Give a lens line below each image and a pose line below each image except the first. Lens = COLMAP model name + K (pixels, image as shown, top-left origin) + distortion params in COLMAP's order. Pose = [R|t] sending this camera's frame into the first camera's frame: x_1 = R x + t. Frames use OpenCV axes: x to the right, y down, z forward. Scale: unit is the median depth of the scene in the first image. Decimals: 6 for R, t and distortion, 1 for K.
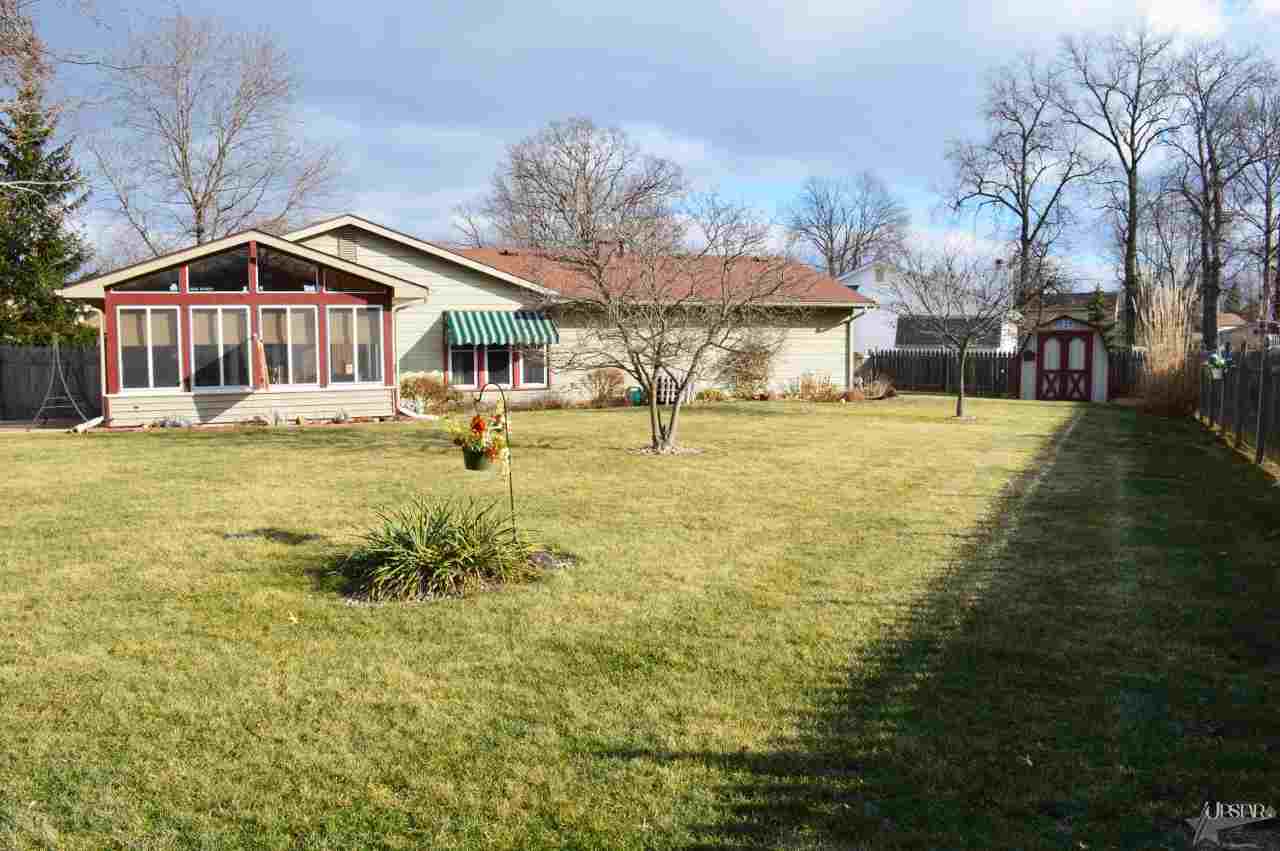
lens RADIAL K [[1017.4, 0, 640.7], [0, 1017.4, 422.3], [0, 0, 1]] dist [-0.081532, 0.014004]
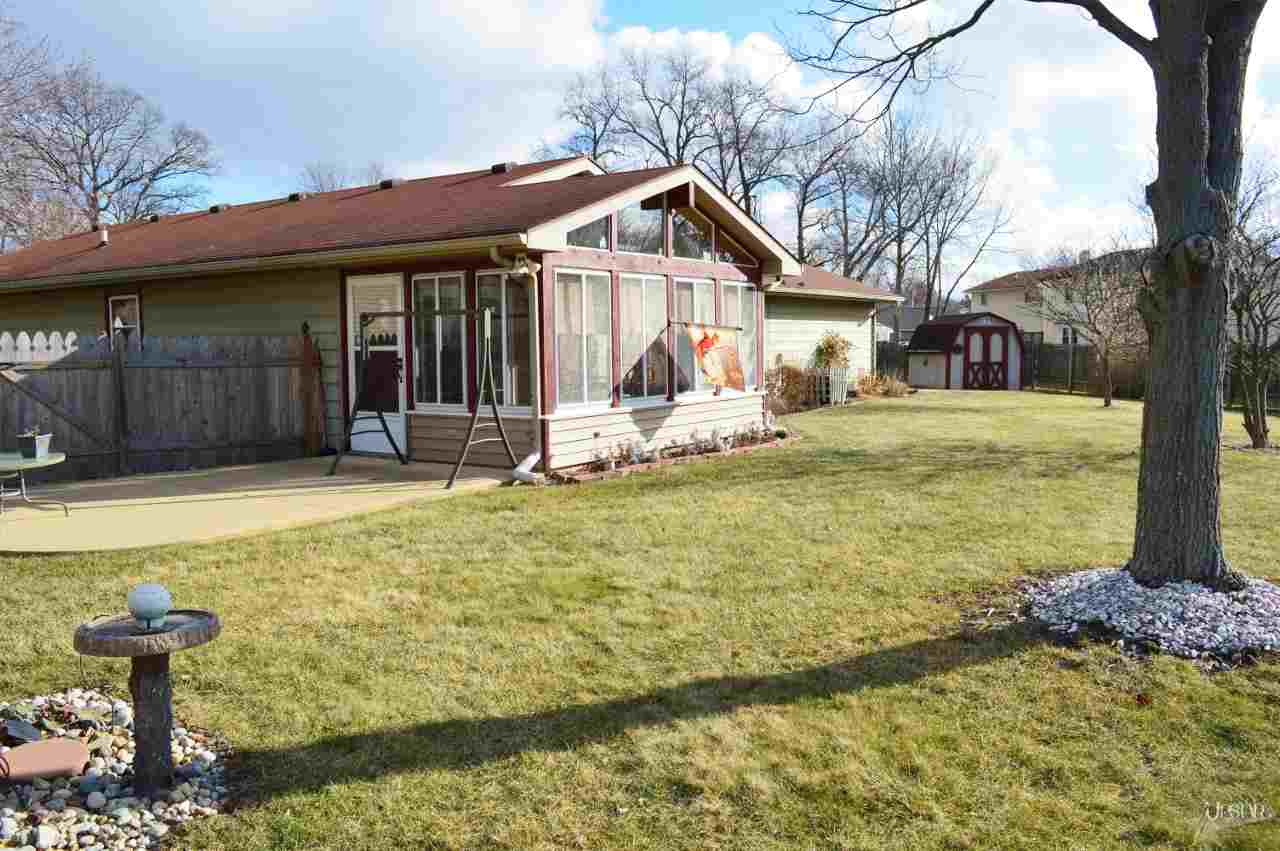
lens RADIAL K [[1017.4, 0, 641.4], [0, 1017.4, 422.6], [0, 0, 1]] dist [-0.081532, 0.014004]
pose [[0.839368, -0.043110, 0.541851, -0.500758], [0.041154, 0.999029, 0.015733, -0.018729], [-0.542003, 0.009094, 0.840328, 0.277656]]
